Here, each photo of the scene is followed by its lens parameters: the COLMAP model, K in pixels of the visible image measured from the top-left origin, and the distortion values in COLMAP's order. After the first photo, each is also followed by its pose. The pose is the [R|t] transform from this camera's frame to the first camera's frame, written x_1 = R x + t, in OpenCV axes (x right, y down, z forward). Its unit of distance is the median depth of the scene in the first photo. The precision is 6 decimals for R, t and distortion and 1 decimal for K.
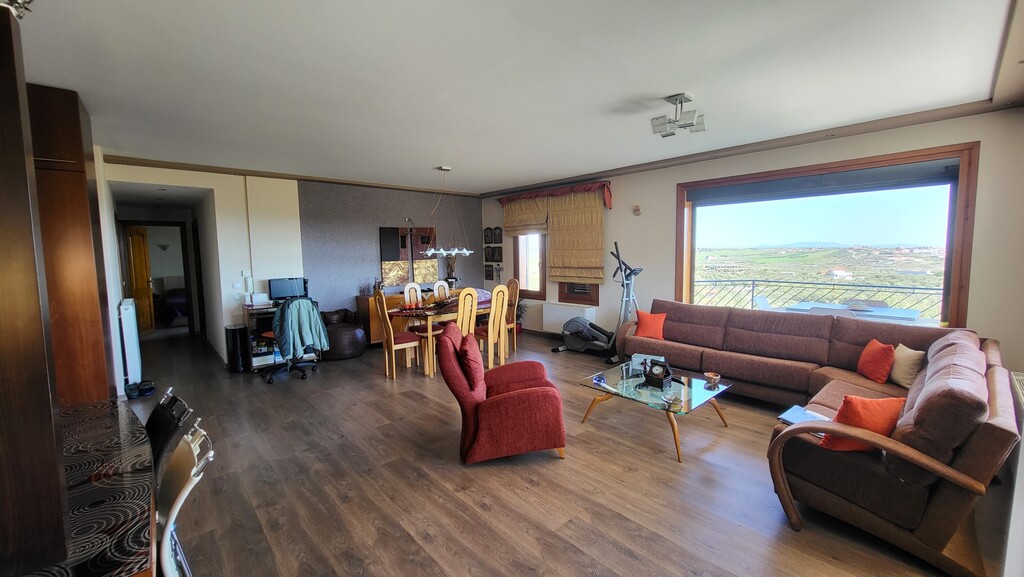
lens RADIAL K [[401.9, 0, 505.8], [0, 401.9, 286.0], [0, 0, 1]] dist [0.000020, -0.000014]
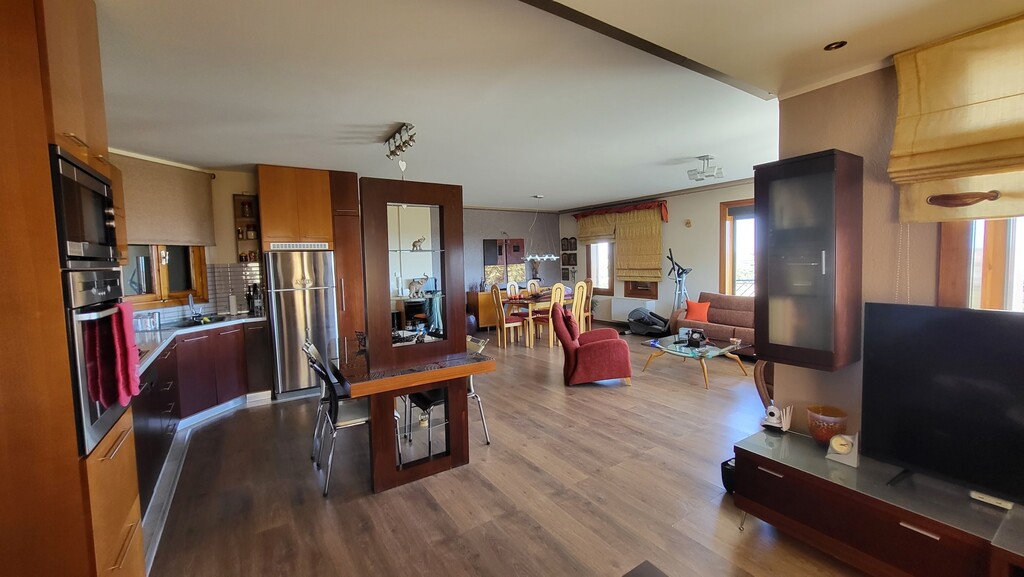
lens RADIAL K [[401.9, 0, 505.8], [0, 401.9, 286.0], [0, 0, 1]] dist [0.000020, -0.000014]
pose [[0.988852, -0.001363, -0.148899, -0.056214], [-0.000992, 0.999876, -0.015744, 0.031119], [0.148902, 0.015716, 0.988727, -0.343597]]
